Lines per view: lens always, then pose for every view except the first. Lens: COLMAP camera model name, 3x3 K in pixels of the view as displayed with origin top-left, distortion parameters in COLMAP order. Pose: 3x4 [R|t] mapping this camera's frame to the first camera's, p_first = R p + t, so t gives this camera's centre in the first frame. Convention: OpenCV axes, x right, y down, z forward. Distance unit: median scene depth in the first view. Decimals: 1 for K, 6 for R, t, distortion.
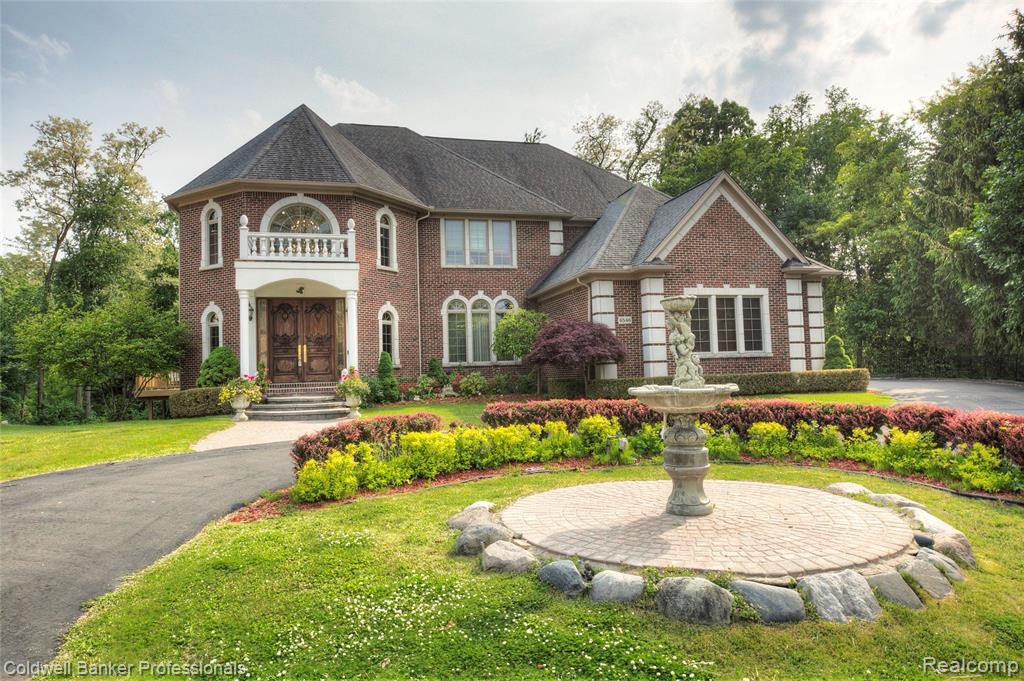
lens RADIAL K [[715.9, 0, 512.0], [0, 715.9, 340.5], [0, 0, 1]] dist [0.061451, 0.004120]
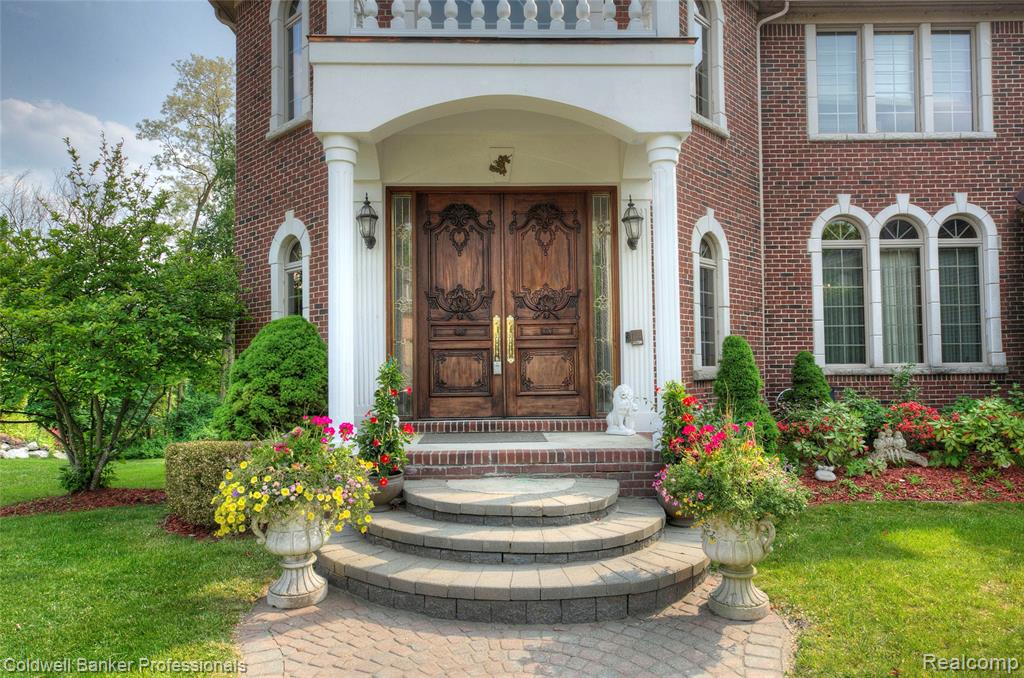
lens RADIAL K [[715.9, 0, 512.0], [0, 715.9, 339.0], [0, 0, 1]] dist [0.061451, 0.004120]
pose [[0.975483, 0.009596, -0.219865, -0.194193], [-0.006732, 0.999883, 0.013771, 0.012016], [0.219971, -0.011953, 0.975433, 0.605167]]
